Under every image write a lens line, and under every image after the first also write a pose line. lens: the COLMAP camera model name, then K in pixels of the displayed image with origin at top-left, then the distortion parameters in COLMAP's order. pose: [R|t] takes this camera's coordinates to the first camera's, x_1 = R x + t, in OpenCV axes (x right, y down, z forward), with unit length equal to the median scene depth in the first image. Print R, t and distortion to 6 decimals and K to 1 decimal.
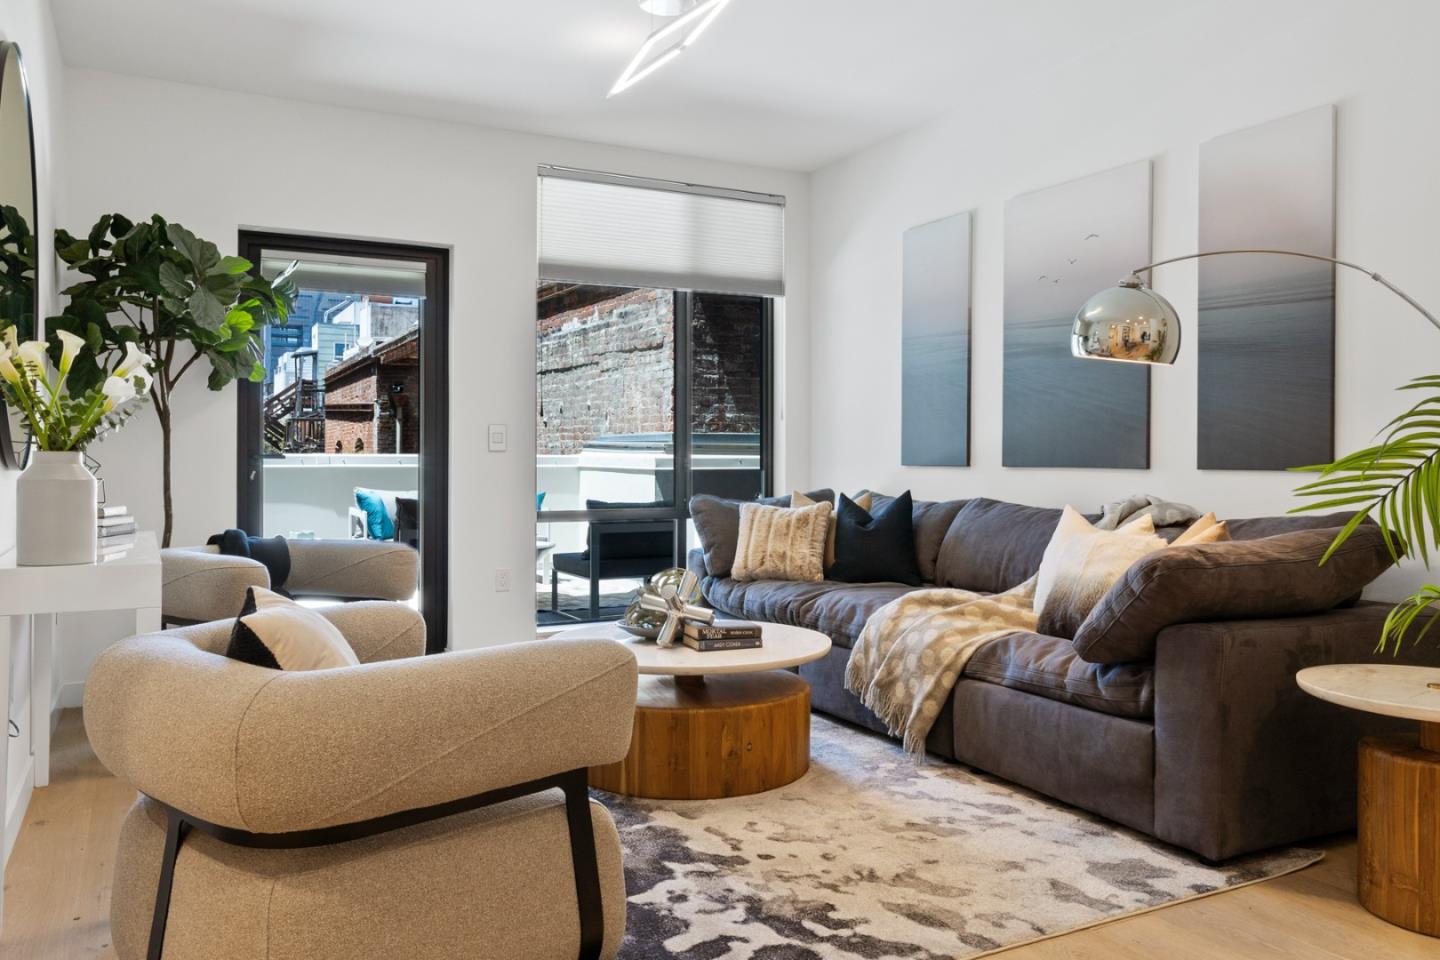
lens RADIAL K [[1081.6, 0, 720.0], [0, 1081.6, 480.0], [0, 0, 1]] dist [-0.000176, 0.000749]
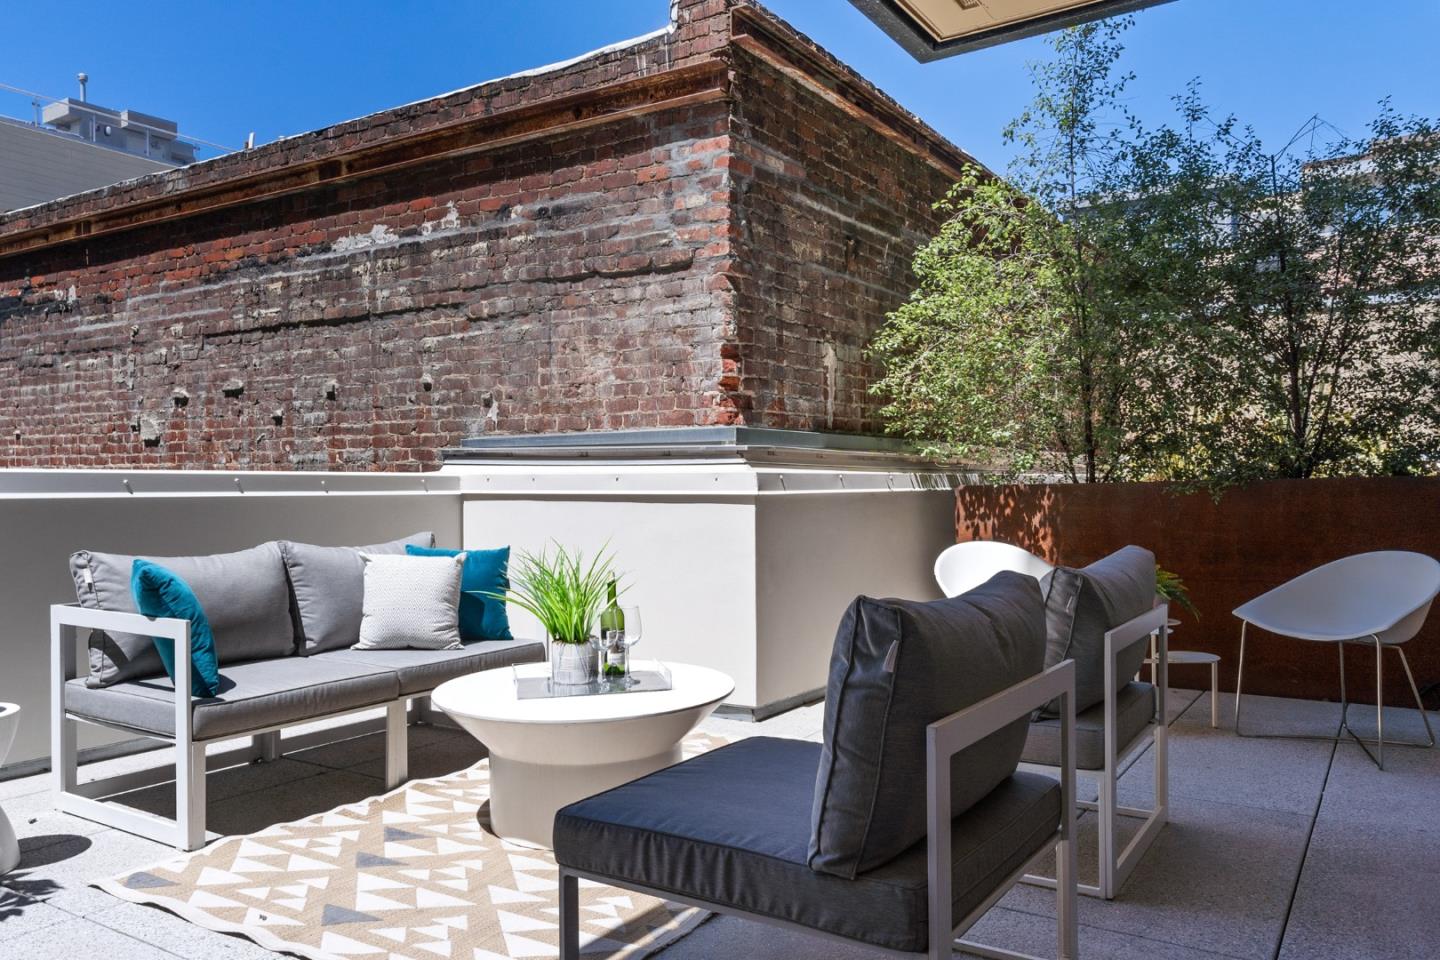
lens RADIAL K [[1069.2, 0, 711.4], [0, 1069.2, 490.2], [0, 0, 1]] dist [-0.000576, -0.000866]
pose [[0.872258, -0.010529, 0.488933, -0.266496], [0.020143, 0.999693, -0.014407, -0.004089], [-0.488632, 0.022415, 0.872202, 0.467238]]
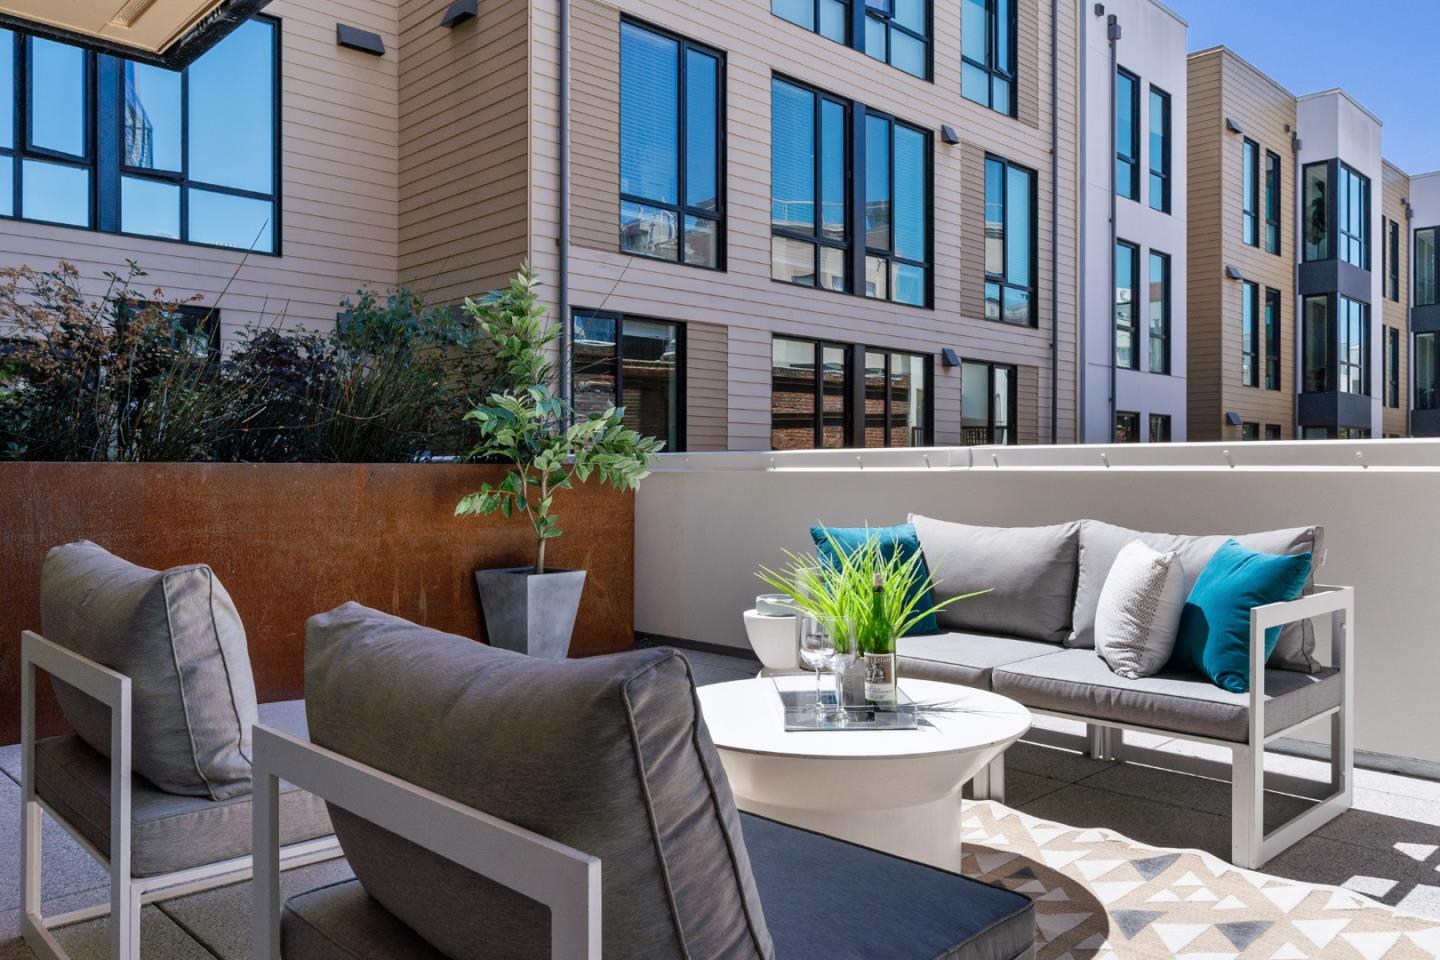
lens RADIAL K [[1108.0, 0, 720.0], [0, 1108.0, 480.0], [0, 0, 1]] dist [-0.139876, -0.000070]
pose [[0.285062, 0.005113, -0.958496, 0.065177], [-0.016368, 0.999866, 0.000466, -0.005761], [0.958369, 0.015556, 0.285107, 0.645836]]
